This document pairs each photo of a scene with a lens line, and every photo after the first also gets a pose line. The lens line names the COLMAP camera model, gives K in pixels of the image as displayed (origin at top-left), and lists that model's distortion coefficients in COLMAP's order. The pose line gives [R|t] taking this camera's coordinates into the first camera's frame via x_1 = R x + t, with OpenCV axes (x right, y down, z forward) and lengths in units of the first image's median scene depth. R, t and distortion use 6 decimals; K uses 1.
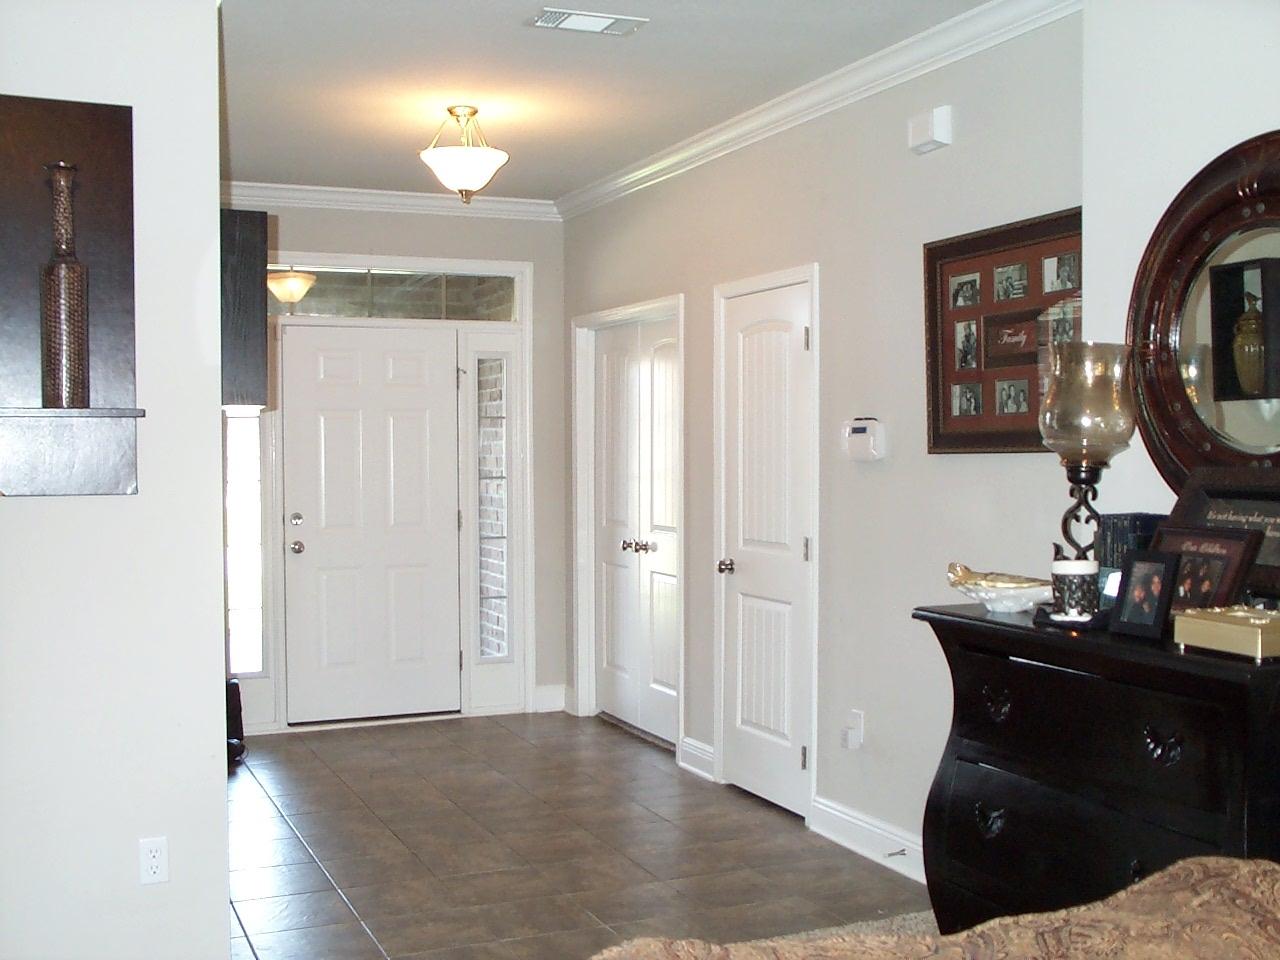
lens RADIAL K [[1431.7, 0, 640.2], [0, 1431.7, 476.4], [0, 0, 1]] dist [-0.072568, 0.000000]
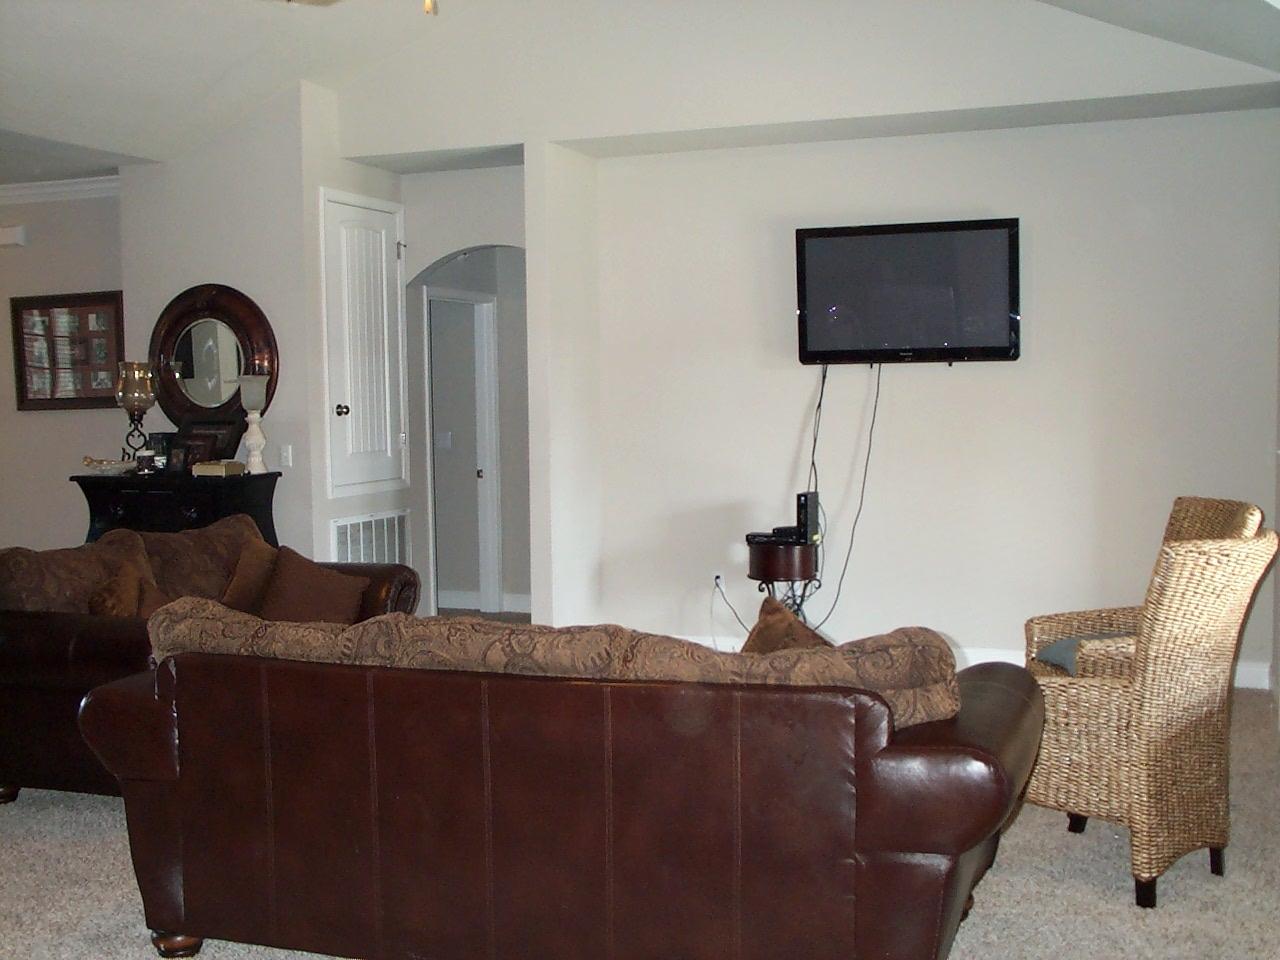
lens RADIAL K [[1431.7, 0, 640.3], [0, 1431.7, 479.6], [0, 0, 1]] dist [-0.072568, 0.000000]
pose [[0.681547, -0.047300, 0.730244, -0.878740], [0.021473, 0.998772, 0.044652, 0.015316], [-0.731459, -0.014752, 0.681726, -1.284280]]
